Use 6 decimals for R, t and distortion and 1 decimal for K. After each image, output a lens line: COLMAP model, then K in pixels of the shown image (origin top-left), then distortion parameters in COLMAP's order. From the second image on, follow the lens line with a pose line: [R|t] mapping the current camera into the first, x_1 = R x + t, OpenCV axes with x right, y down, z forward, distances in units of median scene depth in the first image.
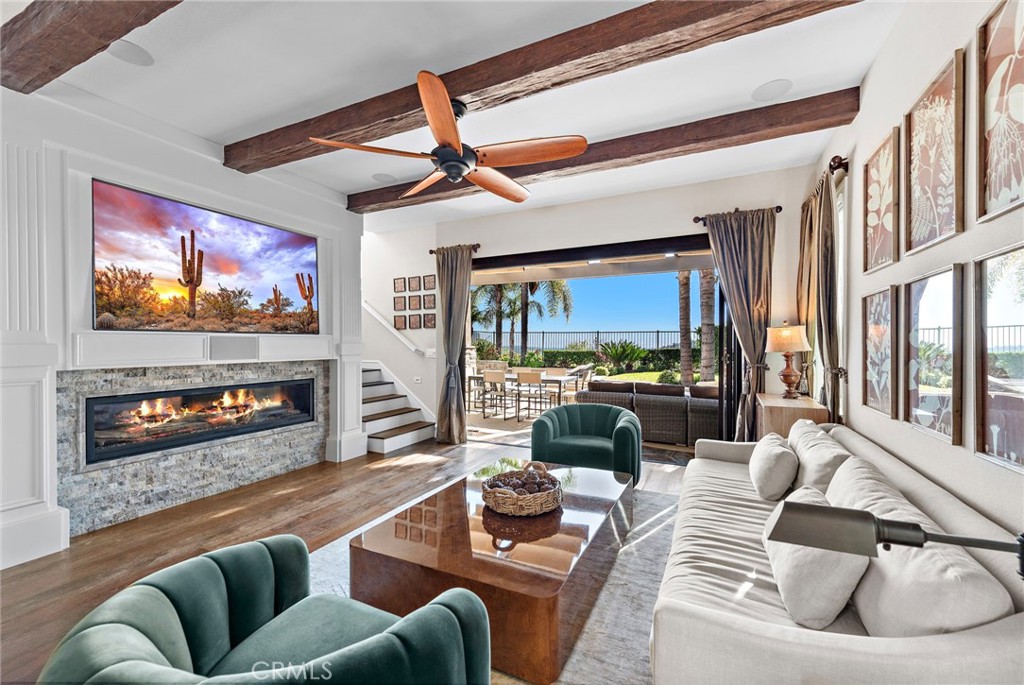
lens RADIAL K [[414.8, 0, 513.5], [0, 414.8, 345.4], [0, 0, 1]] dist [0.001109, -0.000445]
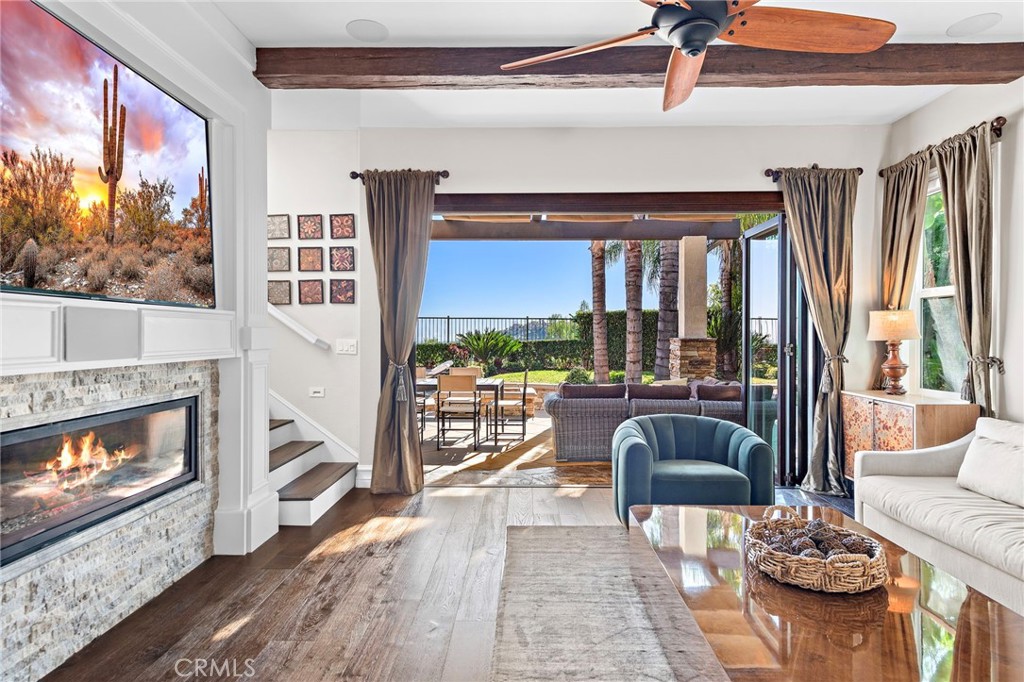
lens RADIAL K [[573.9, 0, 512.0], [0, 573.9, 341.0], [0, 0, 1]] dist [0.005294, -0.000971]
pose [[0.906830, -0.002758, 0.421488, -0.431882], [0.000250, 0.999982, 0.006004, 0.008211], [-0.421497, -0.005339, 0.906814, 0.205335]]
